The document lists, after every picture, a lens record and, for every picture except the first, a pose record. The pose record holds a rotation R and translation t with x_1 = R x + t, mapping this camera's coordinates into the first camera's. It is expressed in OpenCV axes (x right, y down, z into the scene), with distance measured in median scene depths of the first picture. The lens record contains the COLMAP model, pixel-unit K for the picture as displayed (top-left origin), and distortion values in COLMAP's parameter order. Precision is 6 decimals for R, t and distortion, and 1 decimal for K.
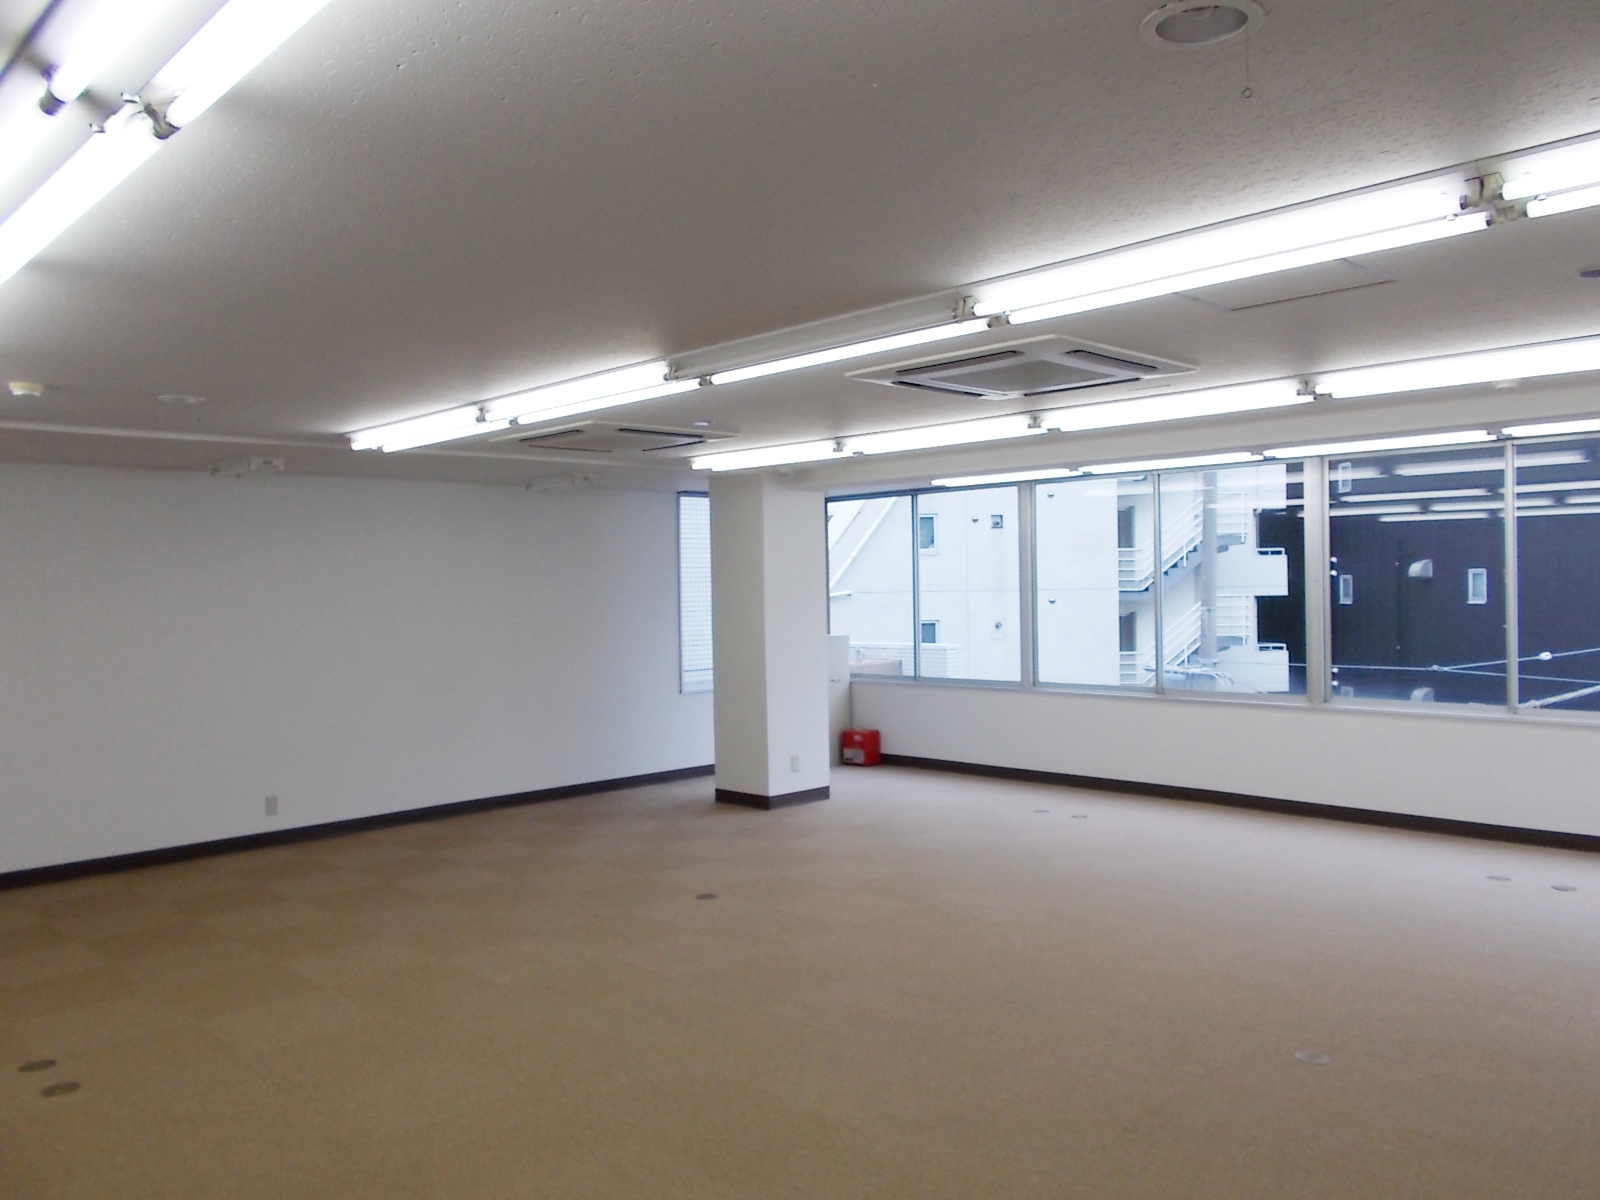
lens RADIAL K [[1212.8, 0, 805.8], [0, 1212.8, 598.2], [0, 0, 1]] dist [-0.009494, -0.002016]
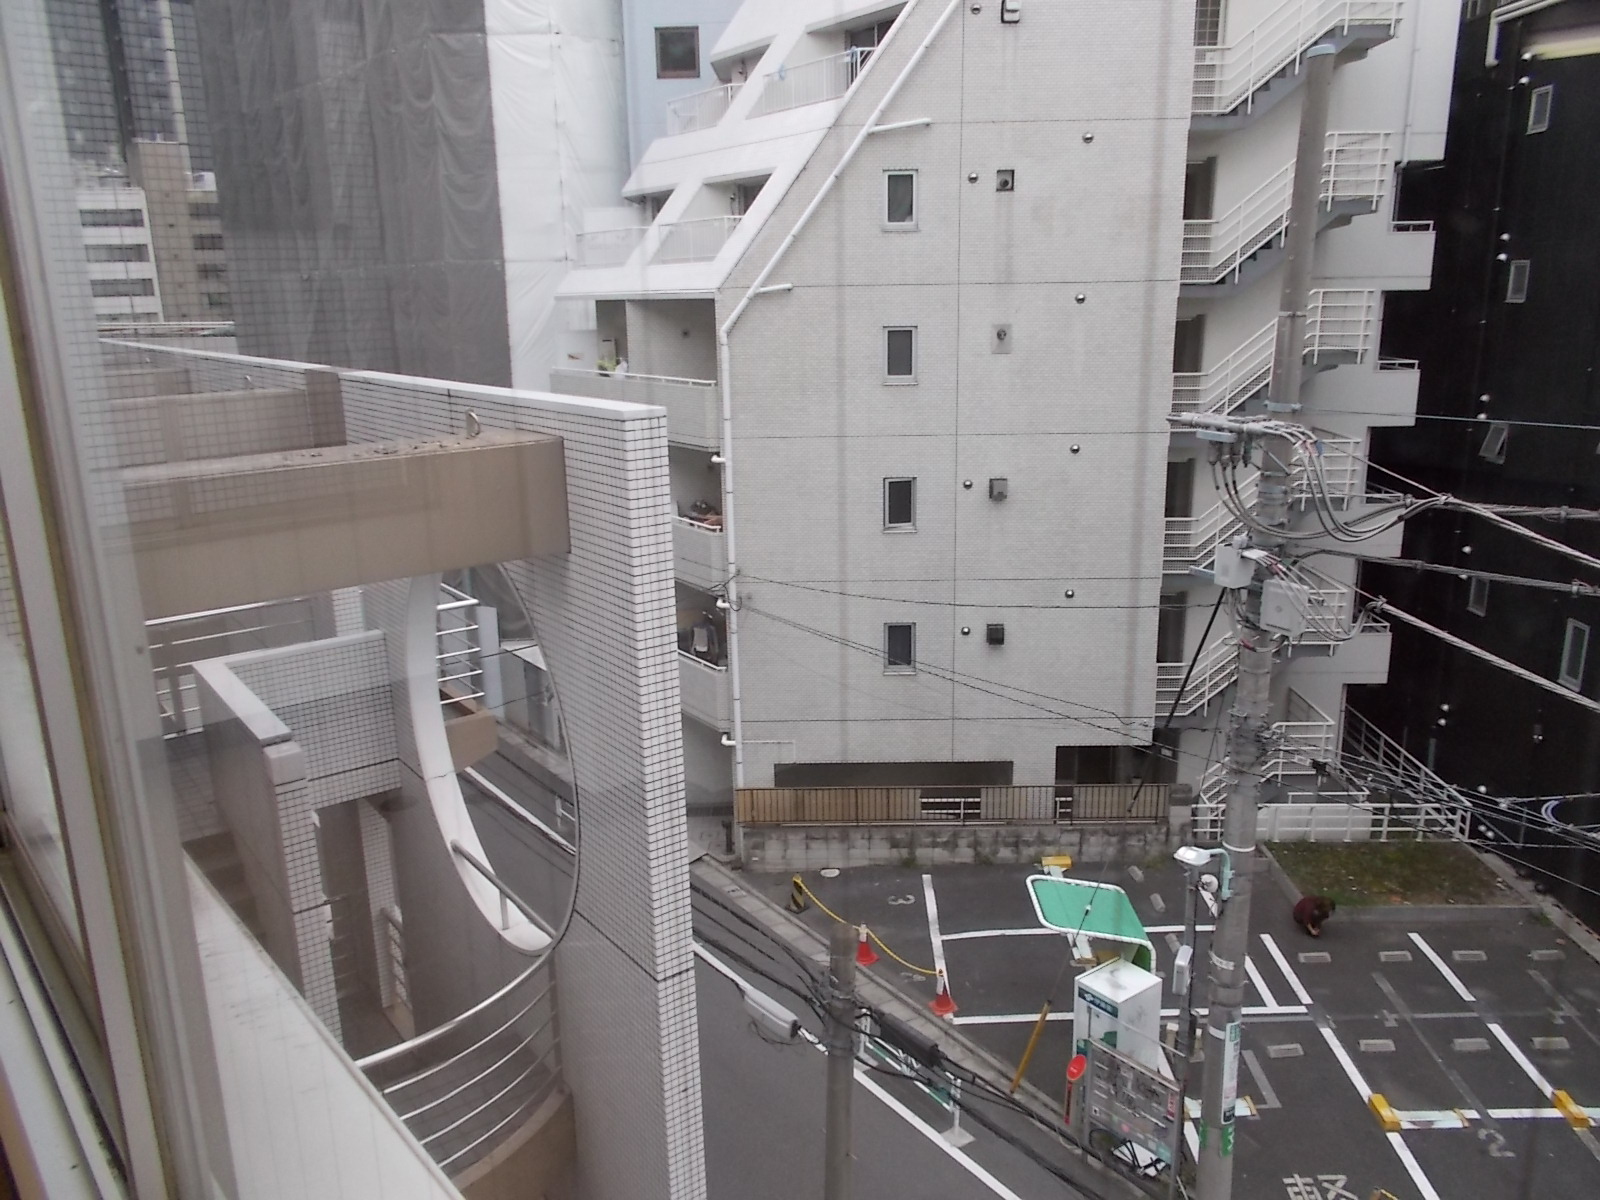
lens RADIAL K [[1212.8, 0, 793.5], [0, 1212.8, 599.1], [0, 0, 1]] dist [-0.009494, -0.002016]
pose [[0.995914, 0.019119, -0.088261, 0.102966], [0.003113, 0.969485, 0.245133, -0.001637], [0.090254, -0.244406, 0.965464, 0.267742]]
